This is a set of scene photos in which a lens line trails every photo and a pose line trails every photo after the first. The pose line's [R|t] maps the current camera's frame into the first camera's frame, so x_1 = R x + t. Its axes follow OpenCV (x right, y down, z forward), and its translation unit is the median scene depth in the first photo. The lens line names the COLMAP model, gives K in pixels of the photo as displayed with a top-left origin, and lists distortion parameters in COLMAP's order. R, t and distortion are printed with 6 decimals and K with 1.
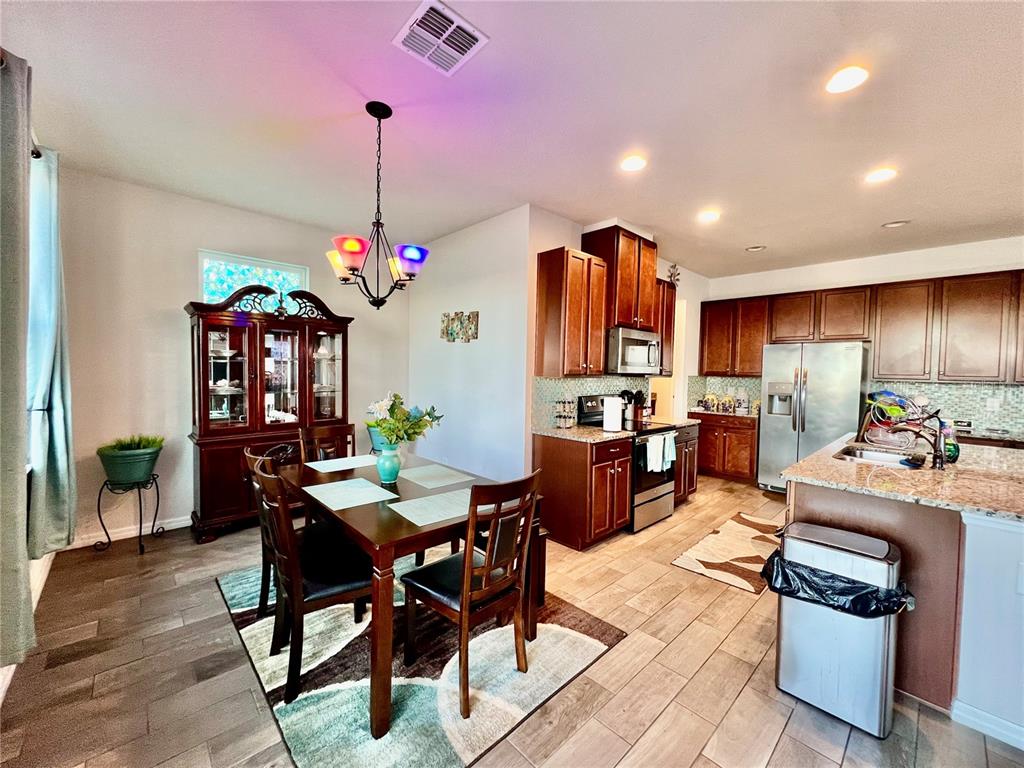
lens RADIAL K [[408.4, 0, 511.3], [0, 408.4, 384.7], [0, 0, 1]] dist [-0.000190, -0.000380]
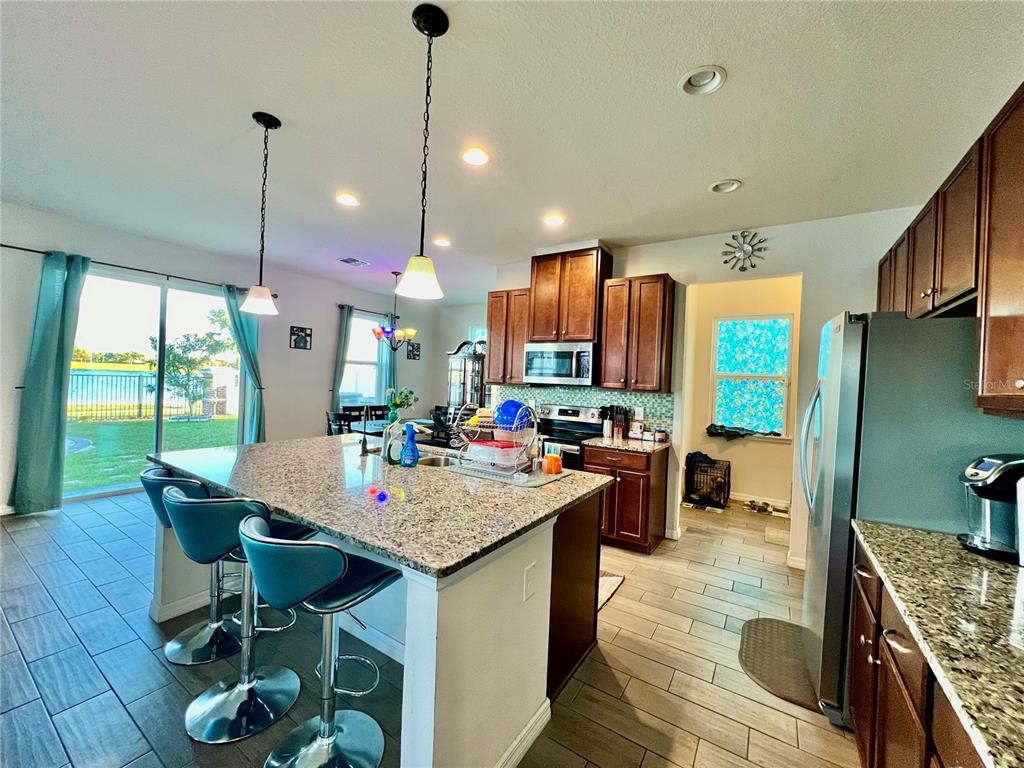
lens RADIAL K [[408.4, 0, 513.0], [0, 408.4, 379.2], [0, 0, 1]] dist [-0.000190, -0.000380]
pose [[0.232401, -0.008368, -0.972584, 1.418000], [-0.065185, 0.997581, -0.024159, -0.011320], [0.970433, 0.069012, 0.231294, 0.729177]]
